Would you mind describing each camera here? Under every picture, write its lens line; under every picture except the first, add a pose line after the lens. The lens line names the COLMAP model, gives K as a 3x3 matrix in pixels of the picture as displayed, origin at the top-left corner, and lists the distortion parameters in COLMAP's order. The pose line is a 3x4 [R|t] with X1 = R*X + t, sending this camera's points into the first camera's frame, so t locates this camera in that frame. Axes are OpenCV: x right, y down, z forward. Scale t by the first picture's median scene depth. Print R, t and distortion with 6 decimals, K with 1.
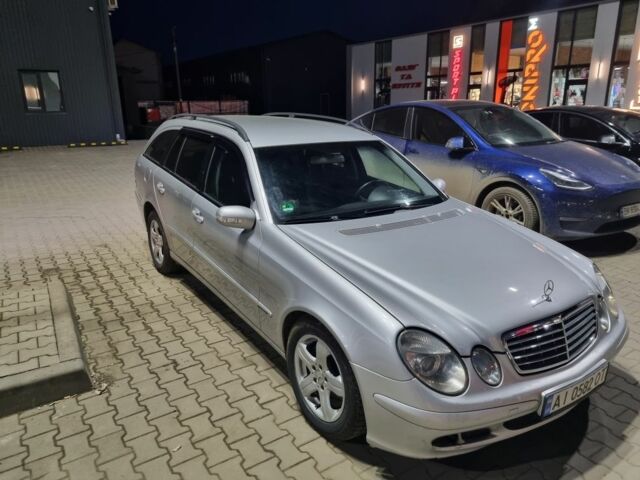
lens RADIAL K [[492.8, 0, 320.7], [0, 492.8, 239.9], [0, 0, 1]] dist [0.039696, -0.002803]
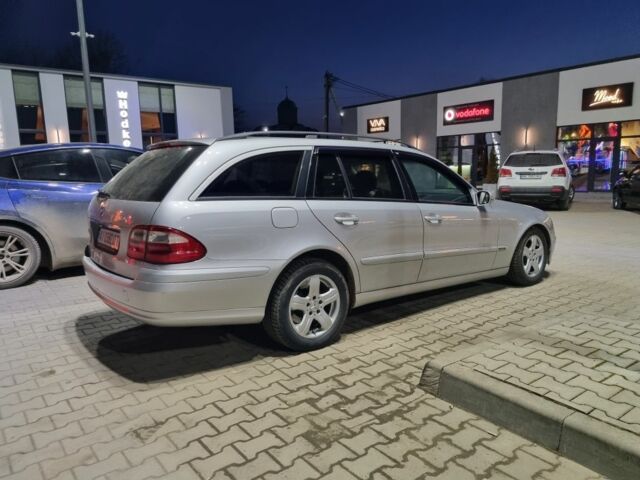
lens RADIAL K [[492.8, 0, 320.5], [0, 492.8, 238.9], [0, 0, 1]] dist [0.039696, -0.002803]
pose [[-0.100757, -0.125055, 0.987020, -1.037804], [0.298501, 0.942565, 0.149894, -0.194104], [-0.949076, 0.309730, -0.057641, 1.030455]]
